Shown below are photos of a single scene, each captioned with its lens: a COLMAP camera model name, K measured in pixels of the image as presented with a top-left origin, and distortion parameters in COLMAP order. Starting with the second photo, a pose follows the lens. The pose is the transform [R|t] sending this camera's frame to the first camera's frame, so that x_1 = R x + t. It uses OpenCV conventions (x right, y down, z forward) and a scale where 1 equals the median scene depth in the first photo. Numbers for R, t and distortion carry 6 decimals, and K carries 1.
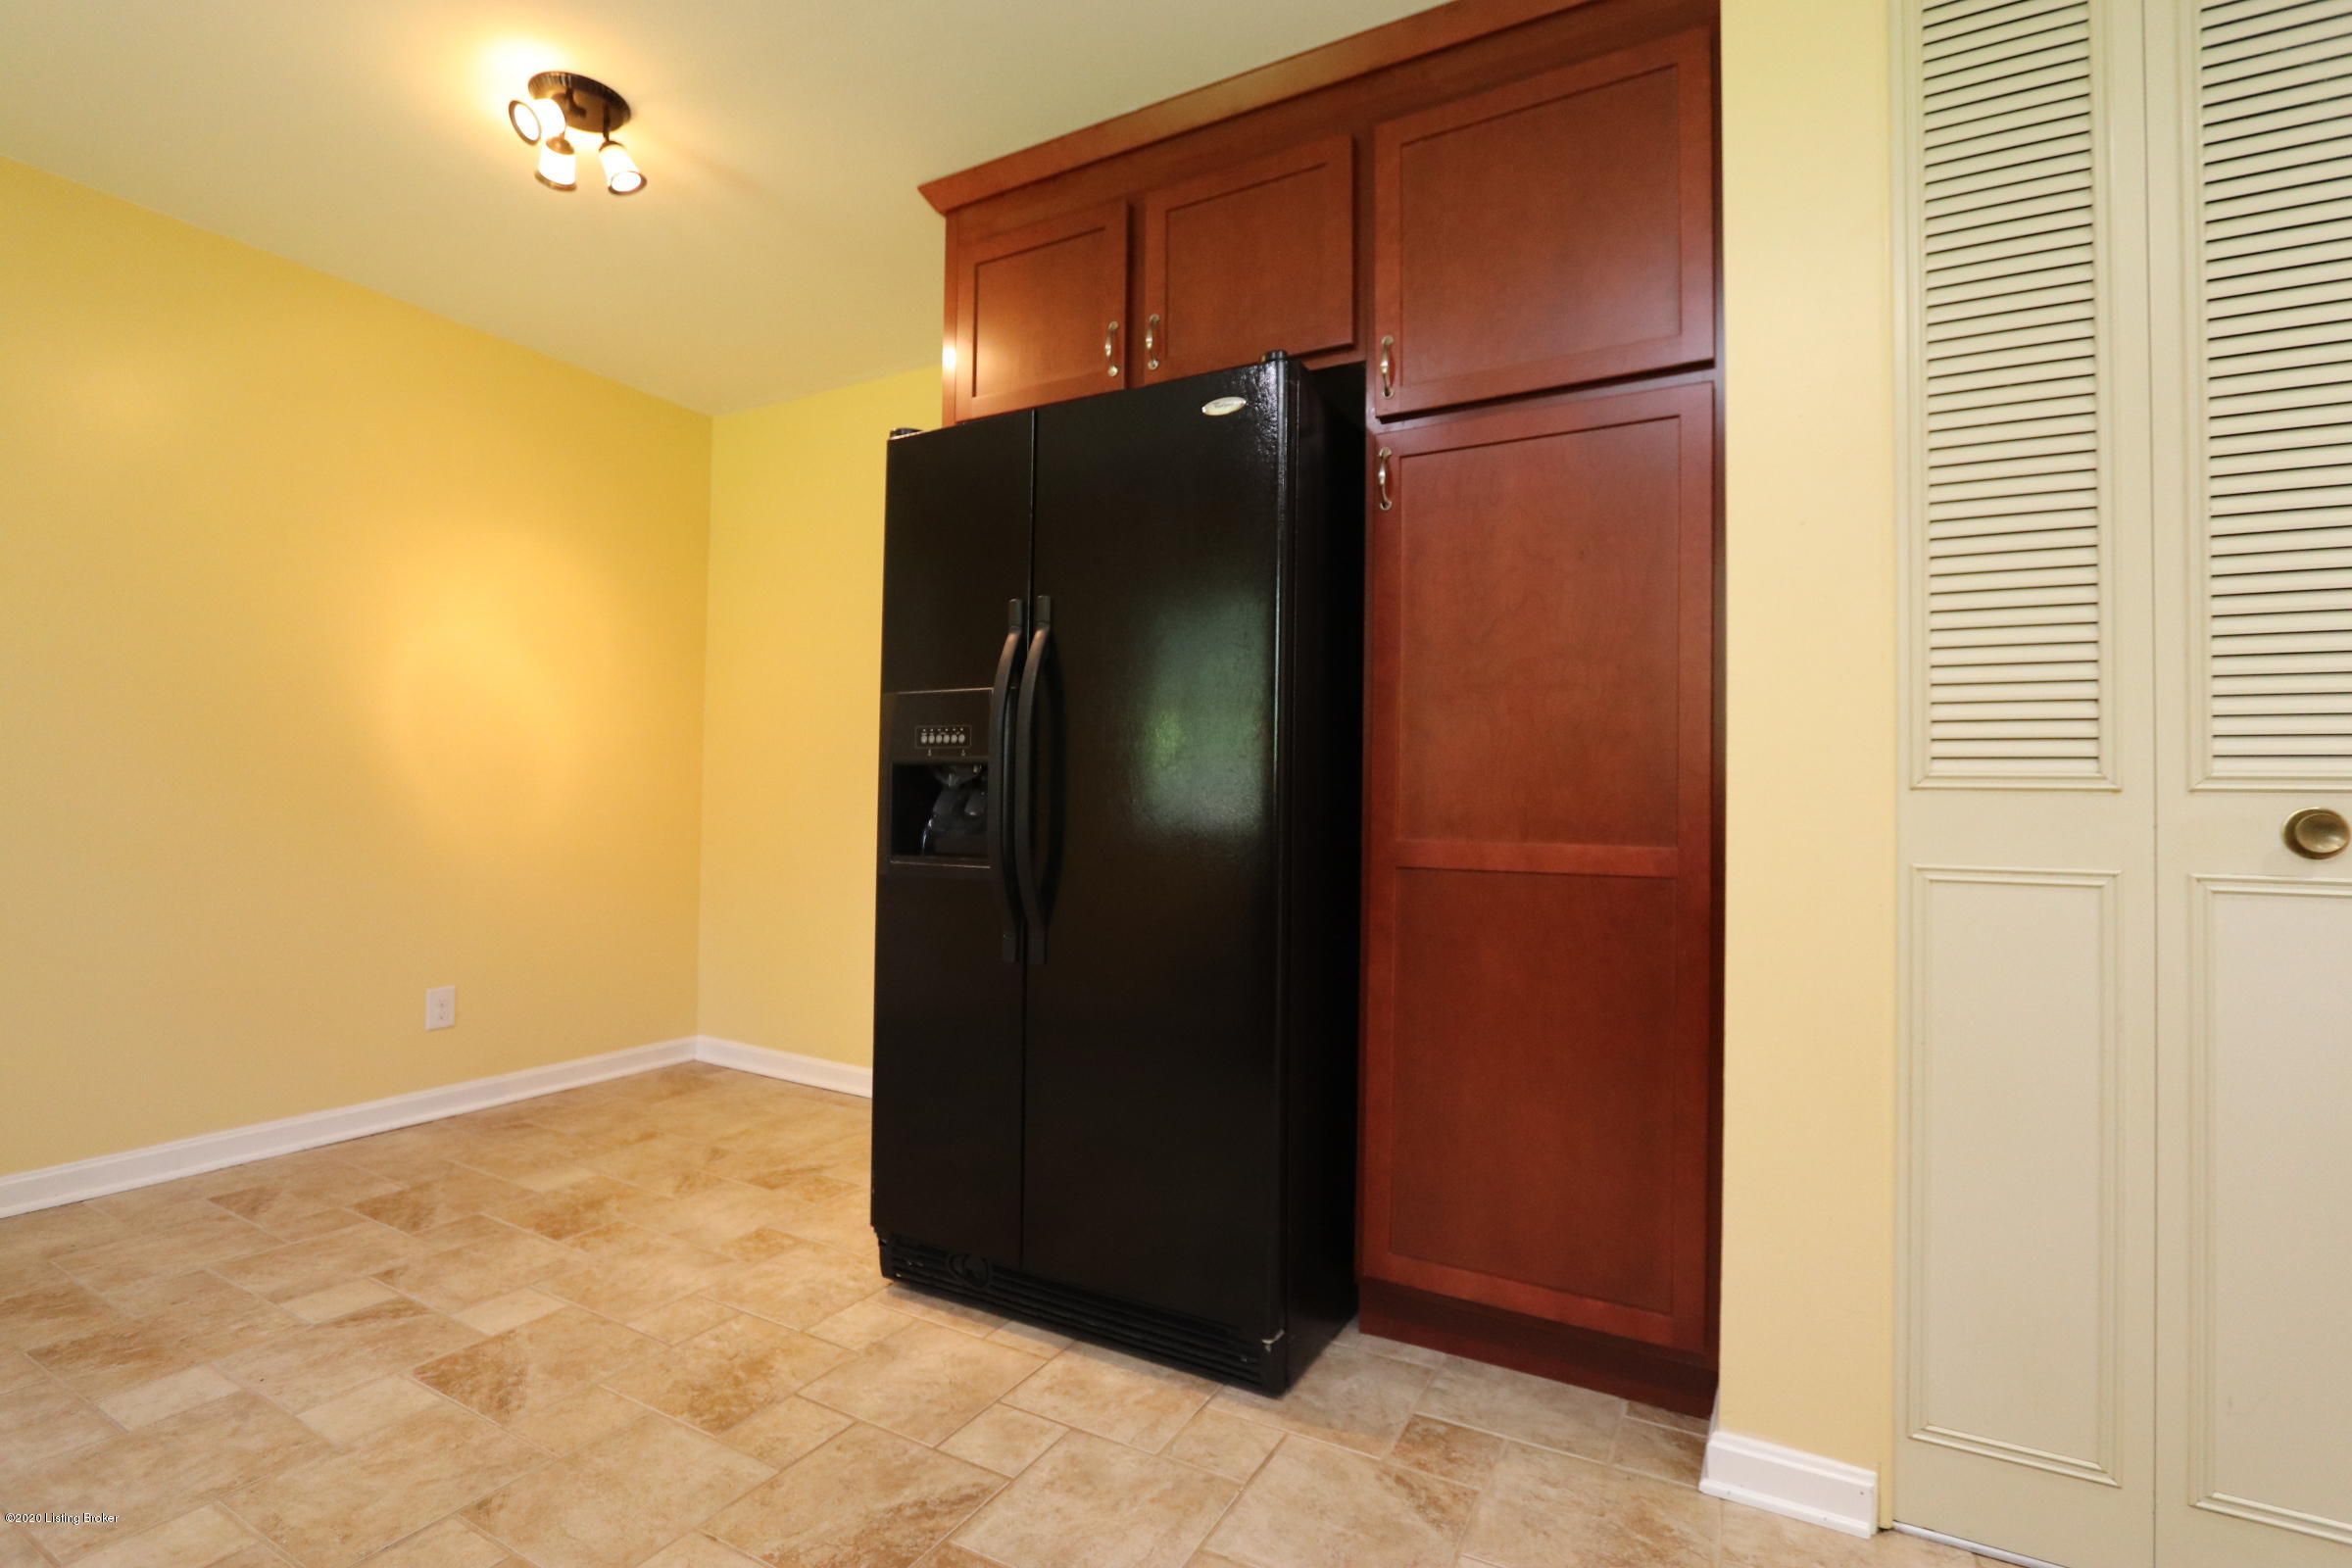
lens RADIAL K [[1119.5, 0, 1179.9], [0, 1119.5, 771.0], [0, 0, 1]] dist [0.020433, -0.000041]
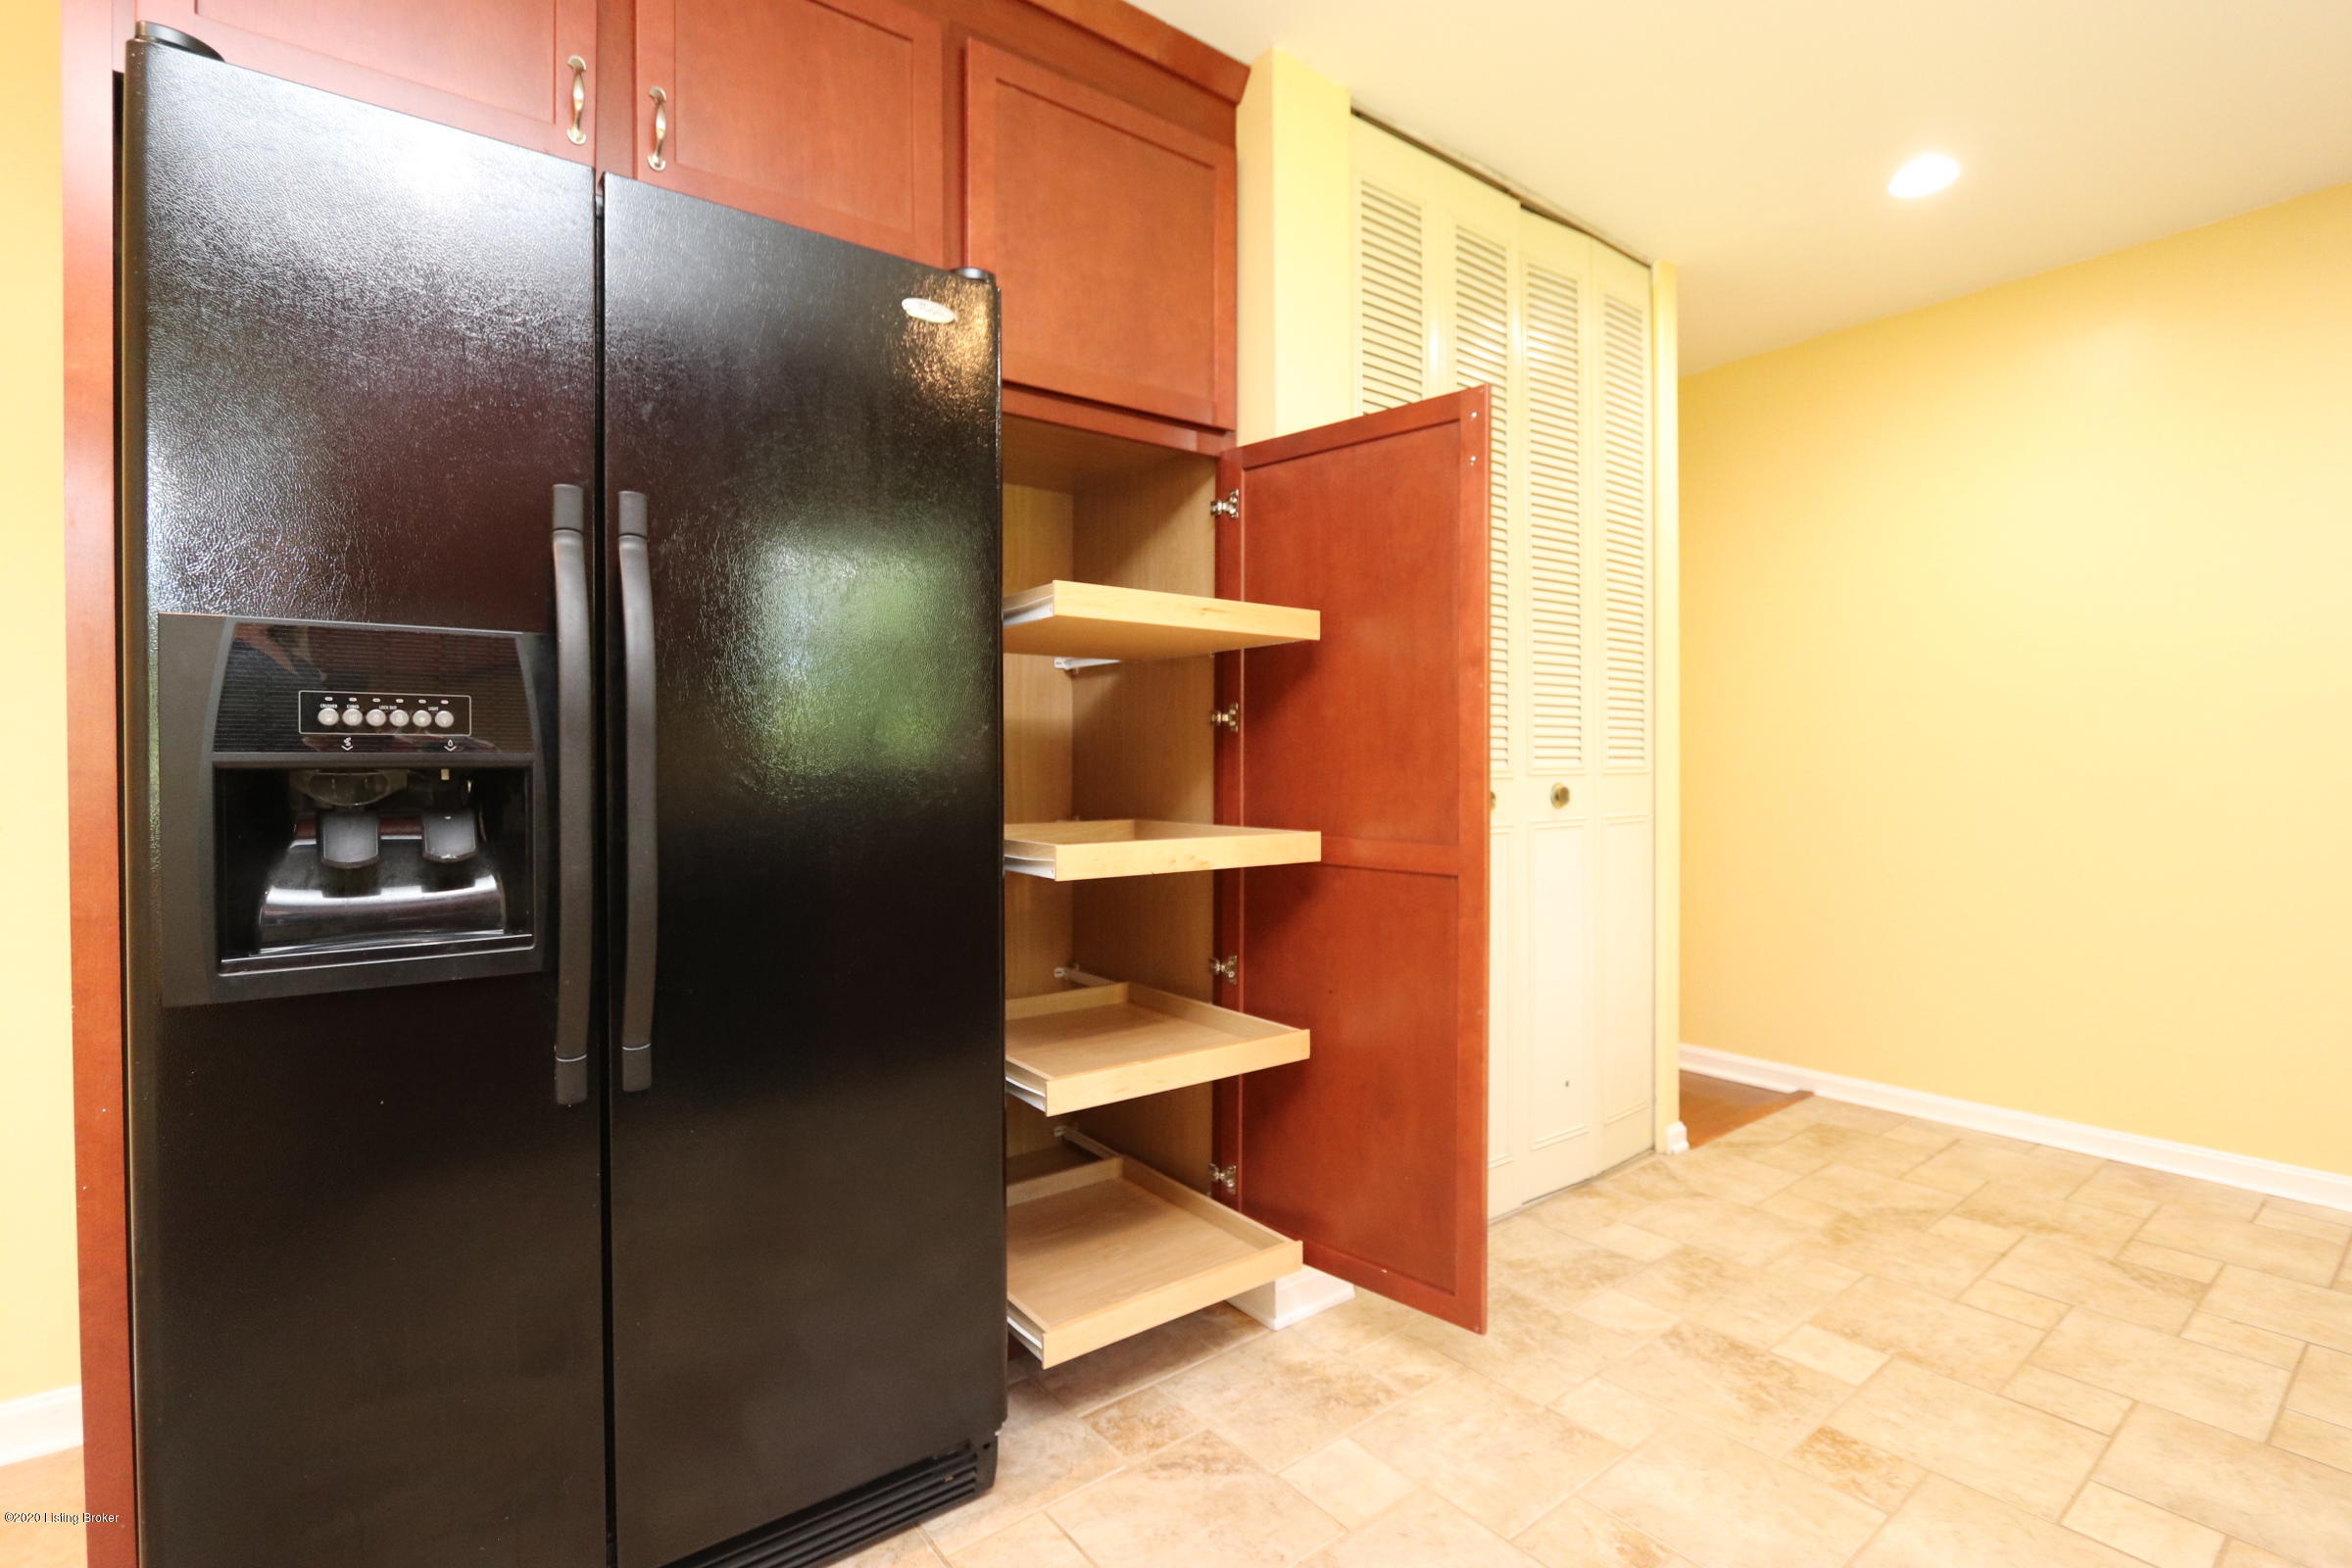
lens RADIAL K [[1119.5, 0, 1179.9], [0, 1119.5, 771.0], [0, 0, 1]] dist [0.020433, -0.000041]
pose [[0.397458, -0.023060, 0.917331, -0.618521], [-0.009553, 0.999526, 0.029265, -0.025892], [-0.917571, -0.020395, 0.397049, 0.511341]]
